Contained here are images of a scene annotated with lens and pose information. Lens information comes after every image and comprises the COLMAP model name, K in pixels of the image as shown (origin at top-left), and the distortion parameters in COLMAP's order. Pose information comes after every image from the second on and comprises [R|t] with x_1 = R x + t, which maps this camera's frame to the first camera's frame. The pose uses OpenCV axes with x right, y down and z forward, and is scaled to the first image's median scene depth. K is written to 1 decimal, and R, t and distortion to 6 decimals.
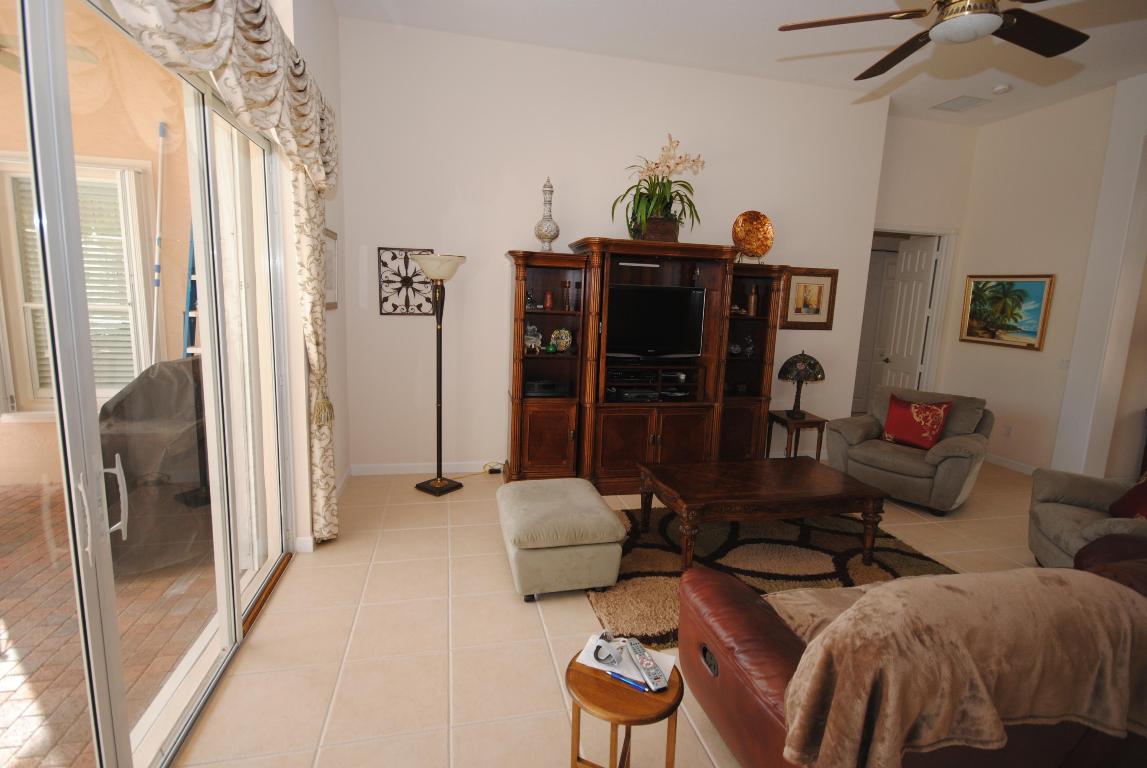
lens RADIAL K [[559.5, 0, 572.5], [0, 559.5, 385.4], [0, 0, 1]] dist [0.000179, 0.000042]
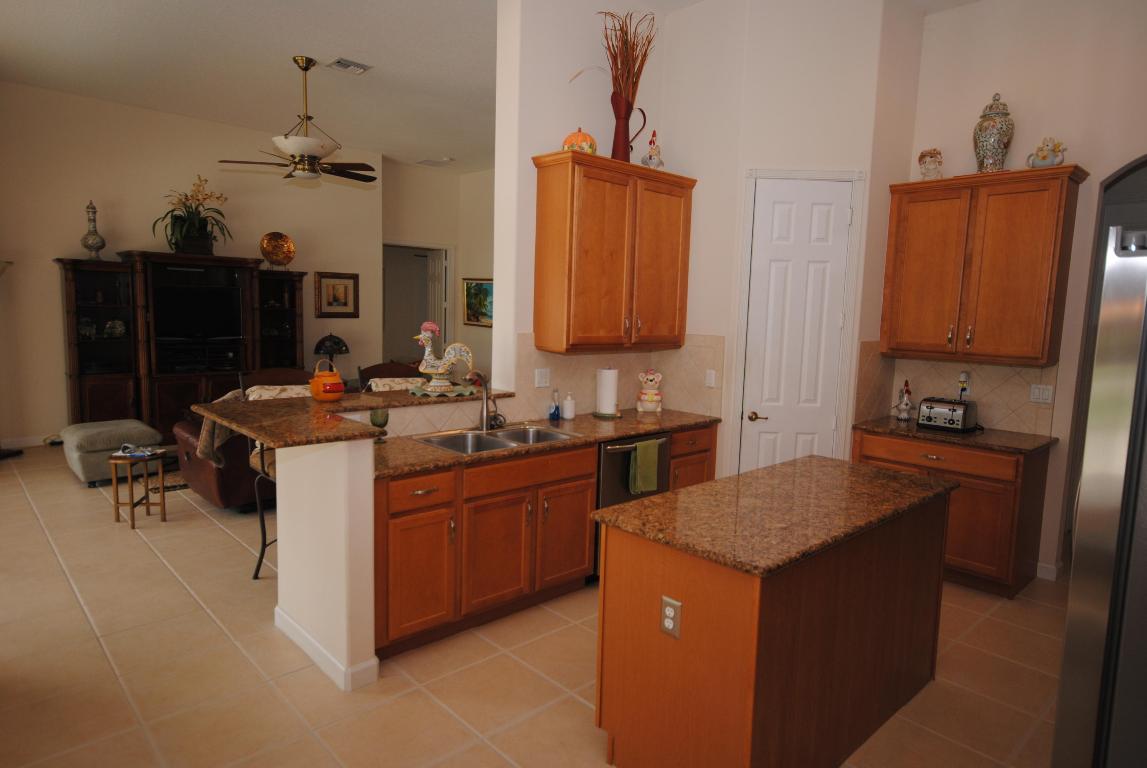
lens RADIAL K [[683.0, 0, 575.8], [0, 683.0, 382.6], [0, 0, 1]] dist [0.020563, 0.002039]
pose [[0.863772, -0.069588, 0.499055, 0.092047], [0.082865, 0.996551, -0.004465, 0.132002], [-0.497023, 0.045210, 0.866559, -0.848973]]
